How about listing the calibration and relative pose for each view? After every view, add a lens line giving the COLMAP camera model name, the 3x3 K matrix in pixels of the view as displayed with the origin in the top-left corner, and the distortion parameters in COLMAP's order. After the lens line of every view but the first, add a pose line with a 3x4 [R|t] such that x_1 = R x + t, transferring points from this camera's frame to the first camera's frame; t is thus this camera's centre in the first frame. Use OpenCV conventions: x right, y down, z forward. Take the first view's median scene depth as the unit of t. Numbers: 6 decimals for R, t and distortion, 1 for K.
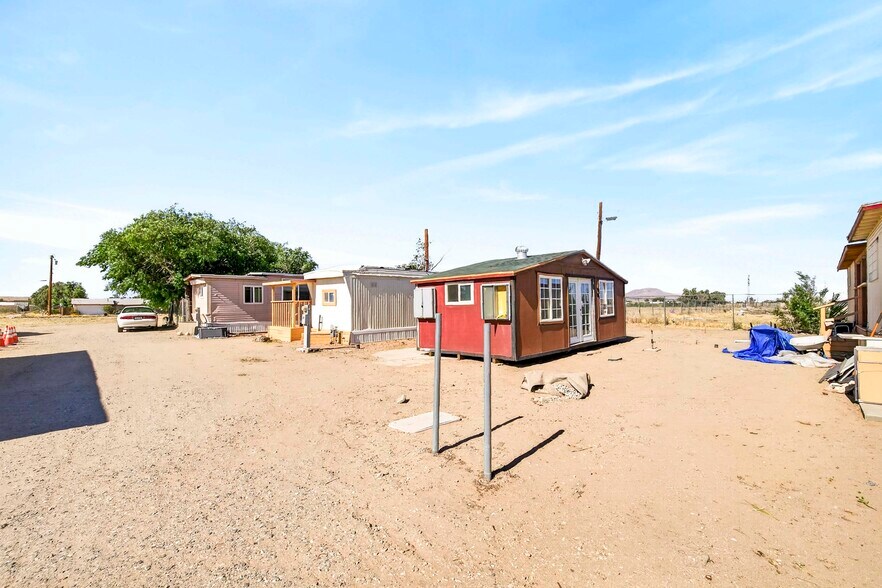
lens RADIAL K [[339.0, 0, 439.5], [0, 339.0, 297.5], [0, 0, 1]] dist [0.000177, -0.000143]
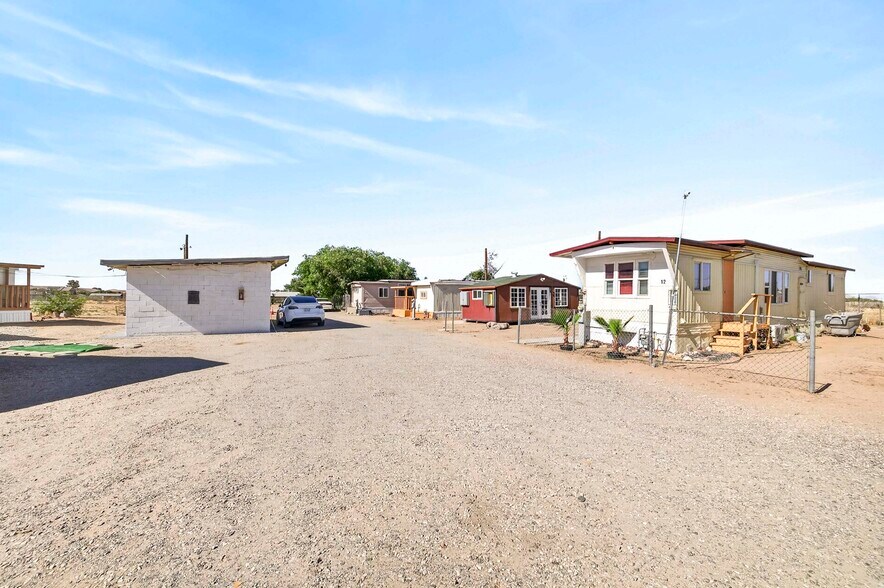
lens RADIAL K [[339.8, 0, 440.5], [0, 339.8, 297.5], [0, 0, 1]] dist [0.000177, -0.000143]
pose [[0.965044, 0.010566, -0.261873, 0.230502], [-0.005969, 0.999814, 0.018341, -0.017726], [0.262018, -0.016136, 0.964928, -0.706100]]
